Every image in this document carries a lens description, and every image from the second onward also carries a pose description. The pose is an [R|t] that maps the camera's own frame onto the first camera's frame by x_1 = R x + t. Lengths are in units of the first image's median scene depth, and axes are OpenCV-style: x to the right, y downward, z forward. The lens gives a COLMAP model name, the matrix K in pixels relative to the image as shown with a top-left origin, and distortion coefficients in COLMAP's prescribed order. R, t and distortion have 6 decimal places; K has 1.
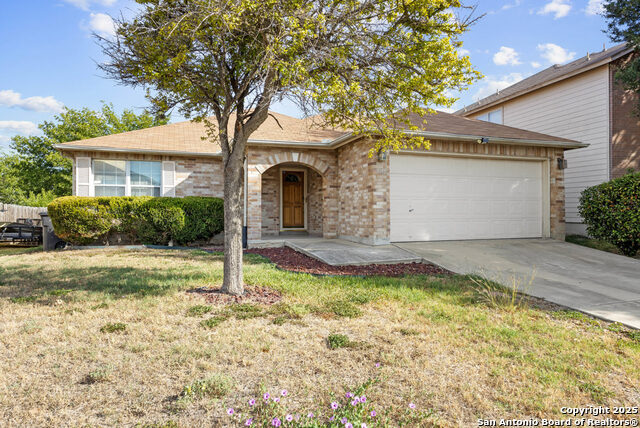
lens RADIAL K [[414.3, 0, 320.4], [0, 414.3, 213.5], [0, 0, 1]] dist [-0.001204, -0.000041]
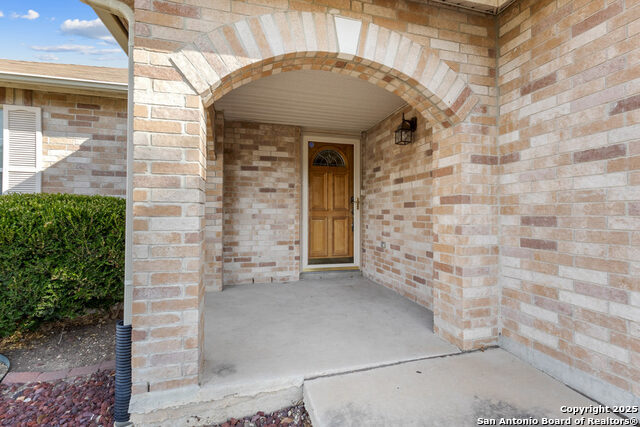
lens RADIAL K [[293.9, 0, 322.2], [0, 293.9, 213.2], [0, 0, 1]] dist [0.002746, 0.000099]
pose [[0.996924, 0.007206, -0.078046, -0.059212], [-0.006281, 0.999907, 0.012093, -0.031117], [0.078126, -0.011566, 0.996876, 0.793472]]
